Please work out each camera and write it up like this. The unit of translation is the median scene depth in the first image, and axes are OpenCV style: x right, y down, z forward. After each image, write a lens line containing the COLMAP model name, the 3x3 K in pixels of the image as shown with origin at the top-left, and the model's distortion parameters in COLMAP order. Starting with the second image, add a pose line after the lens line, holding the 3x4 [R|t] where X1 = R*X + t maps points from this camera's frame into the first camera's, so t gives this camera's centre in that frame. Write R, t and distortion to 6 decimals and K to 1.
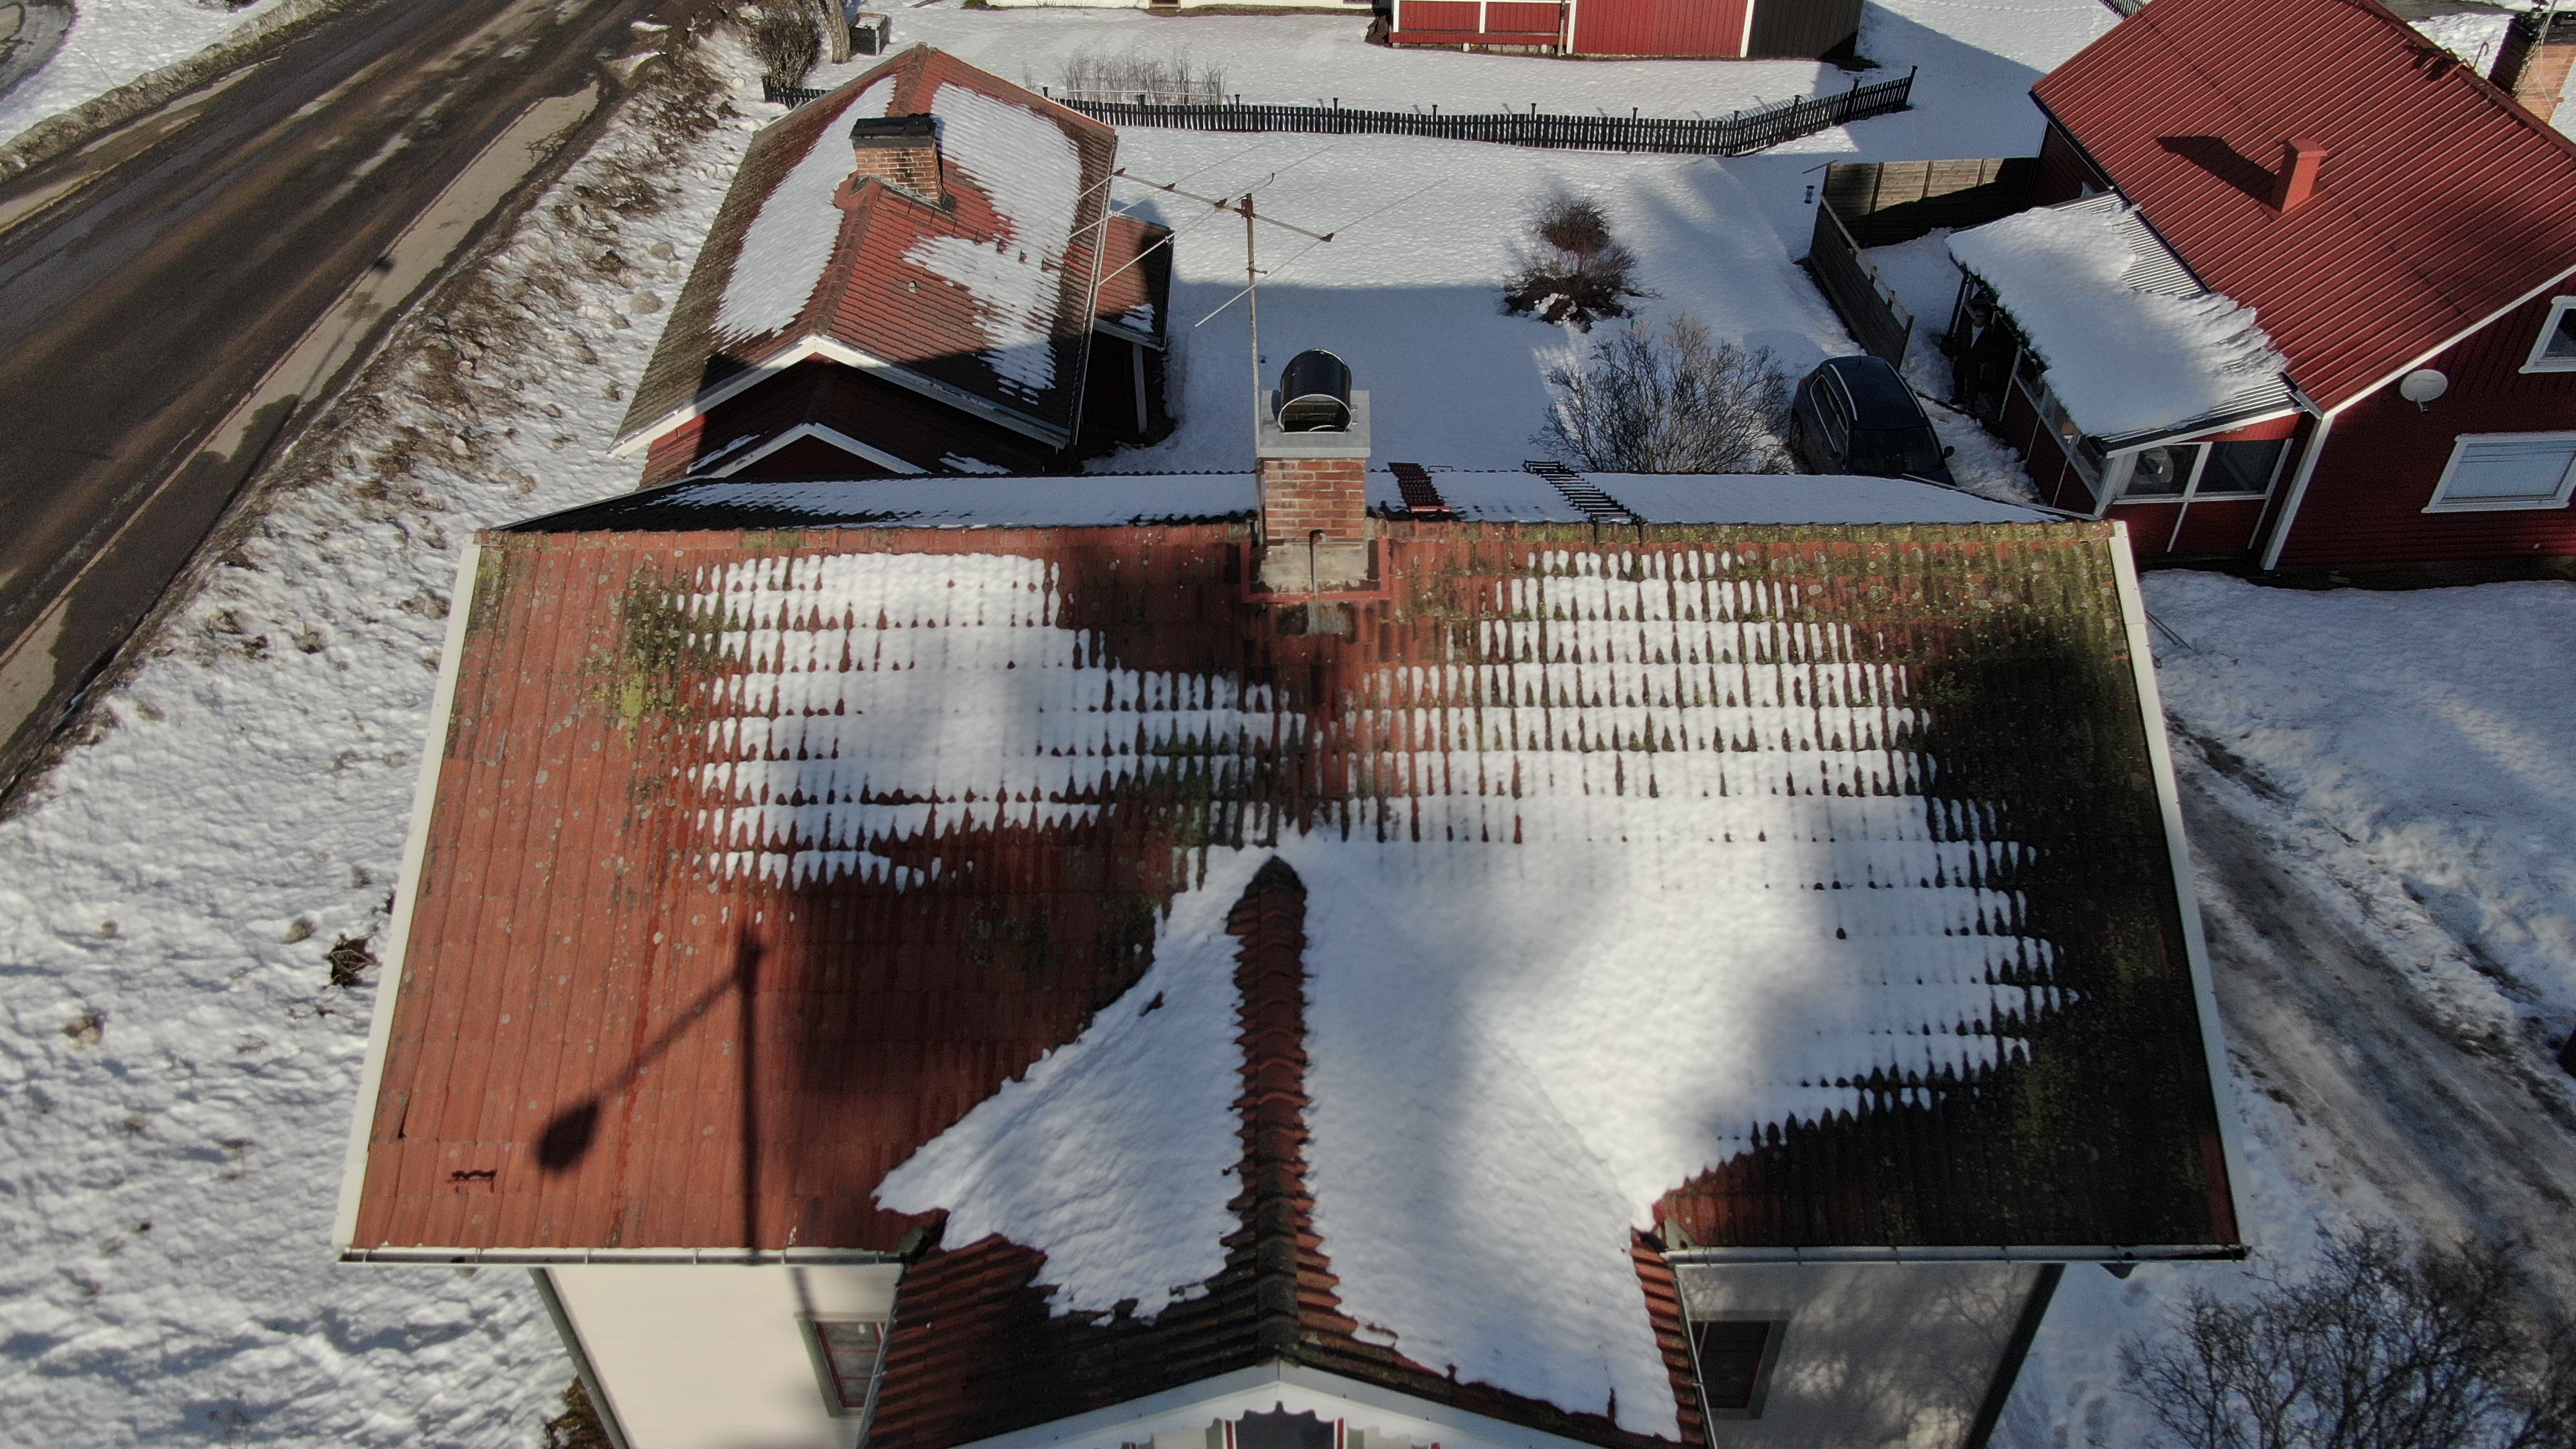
lens RADIAL K [[1813.2, 0, 1288.0], [0, 1813.2, 724.5], [0, 0, 1]] dist [-0.026995, -0.001389]
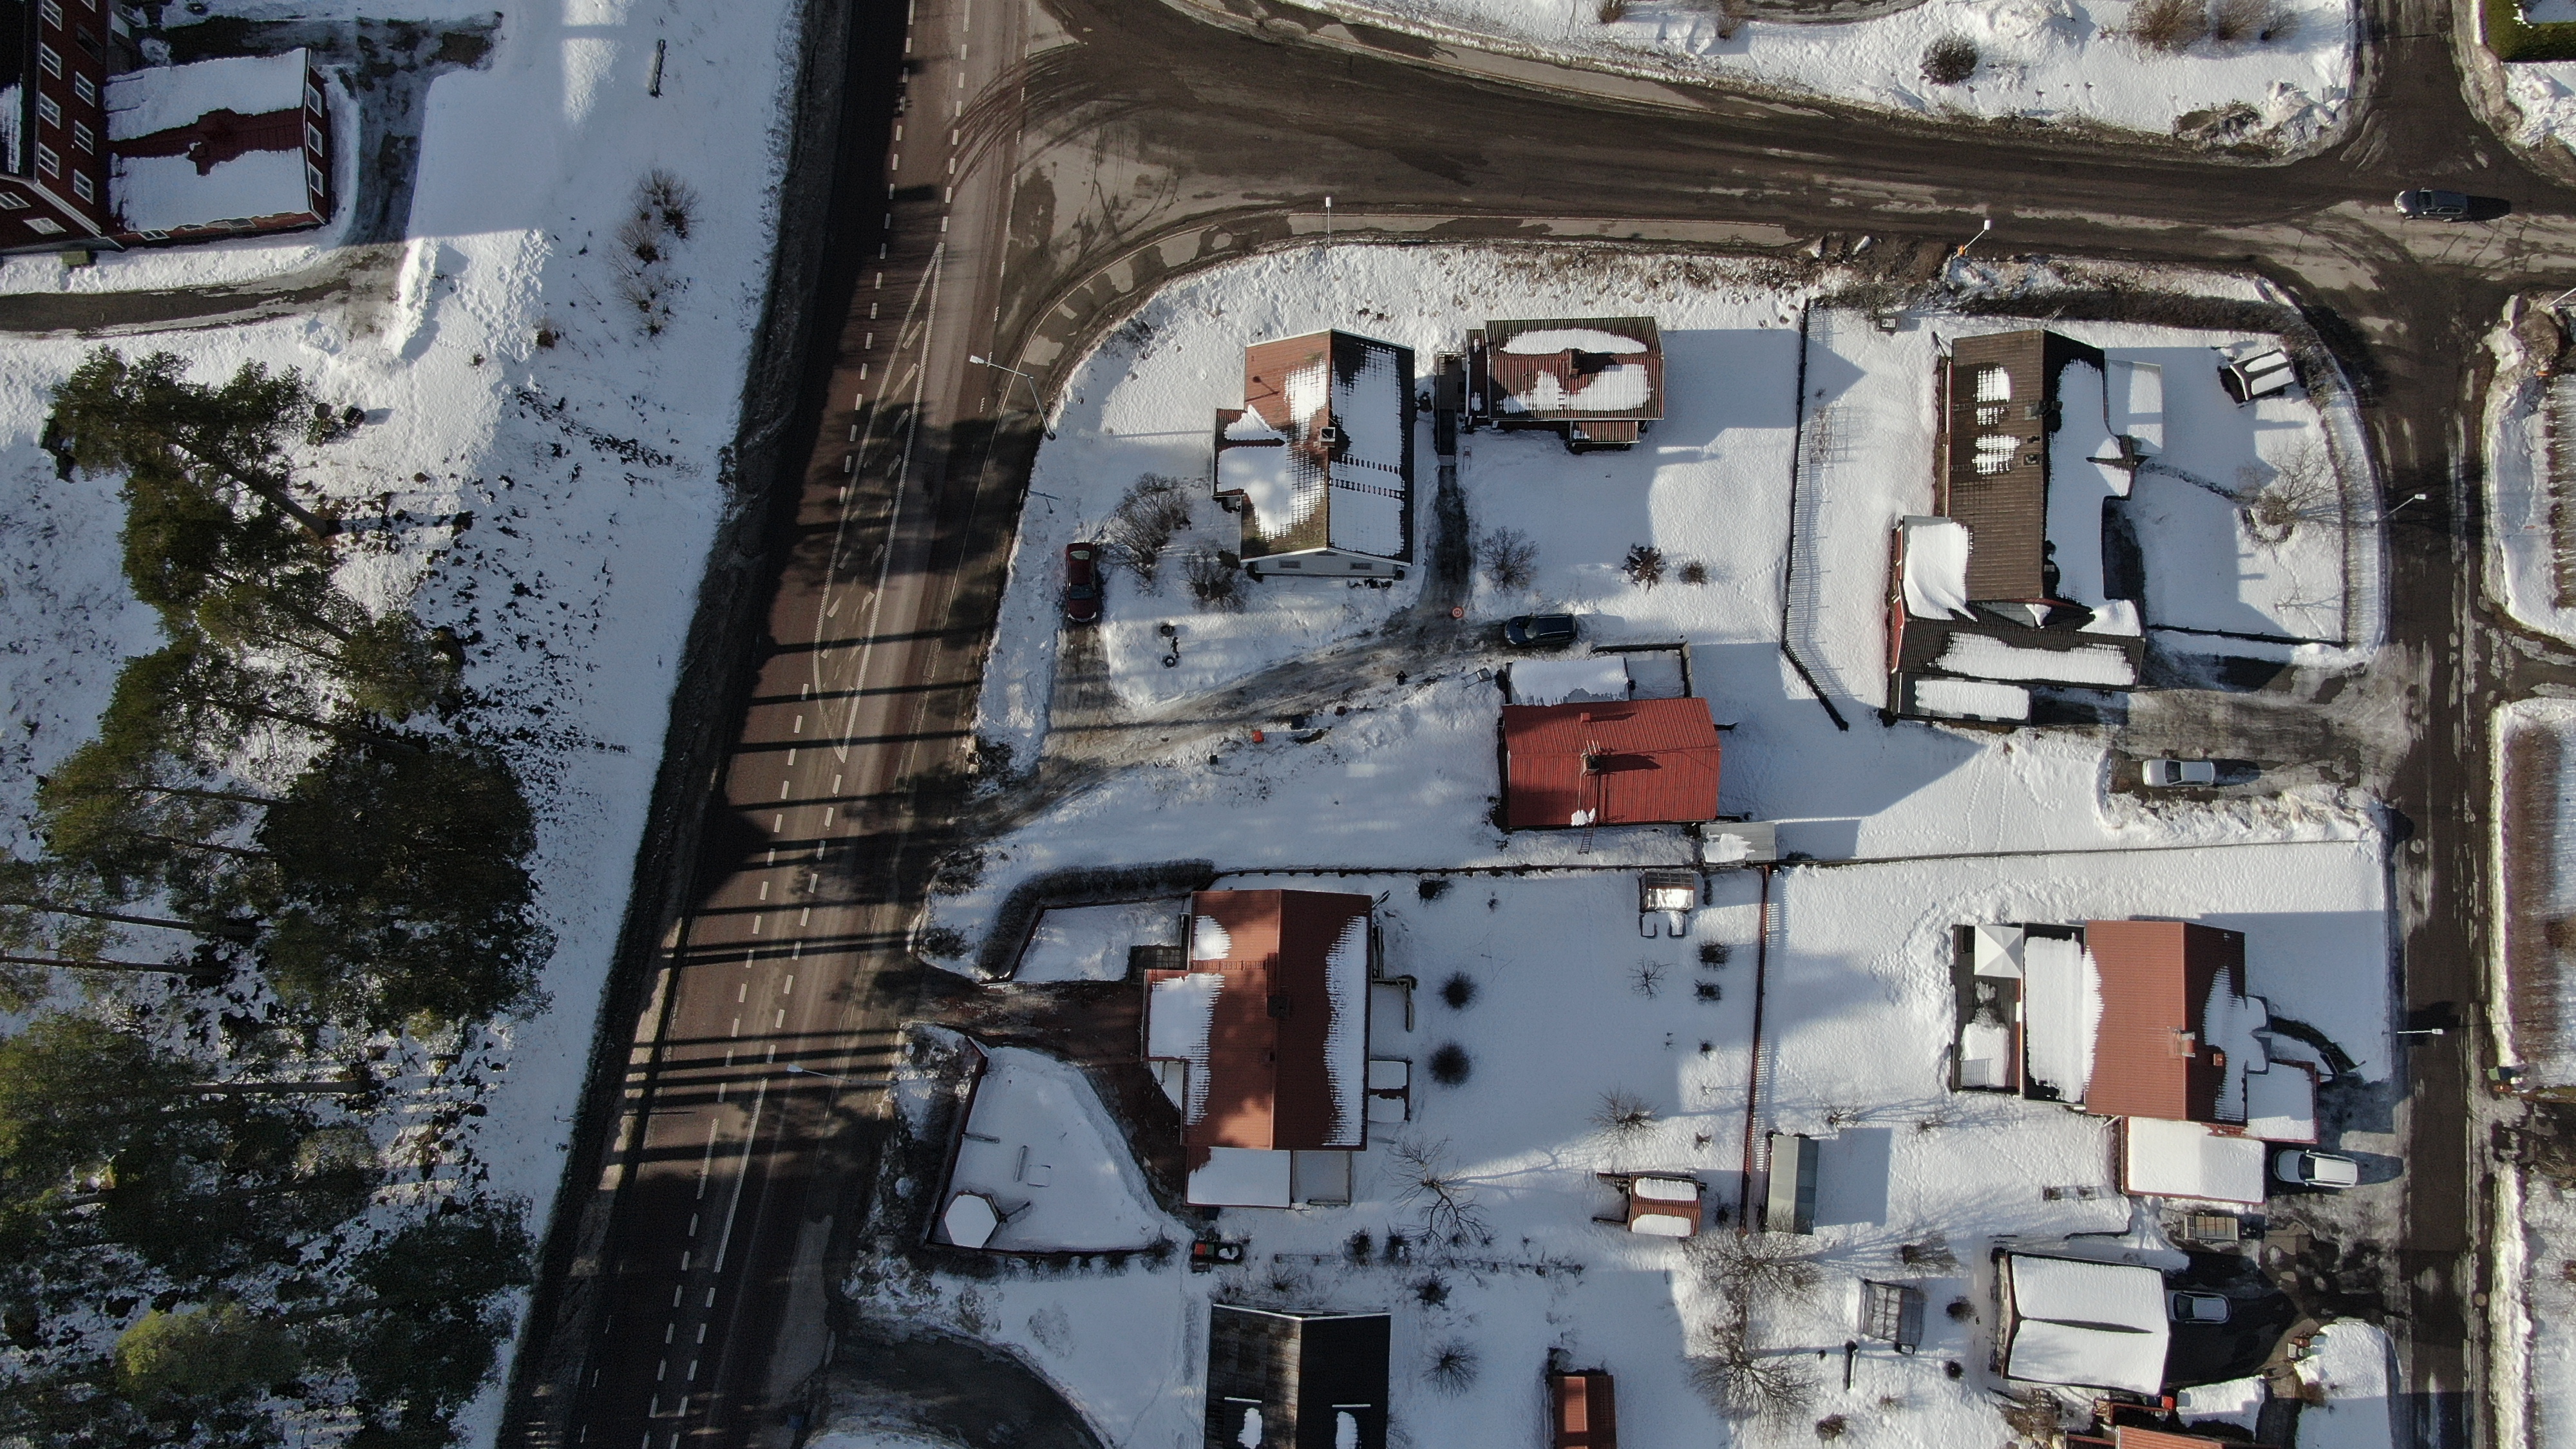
lens RADIAL K [[1813.2, 0, 1288.0], [0, 1813.2, 724.5], [0, 0, 1]] dist [-0.026995, -0.001389]
pose [[-0.004118, 0.980558, -0.196187, 2.850220], [-0.647856, 0.146832, 0.747478, -5.860768], [0.761752, 0.130179, 0.634656, -3.991928]]
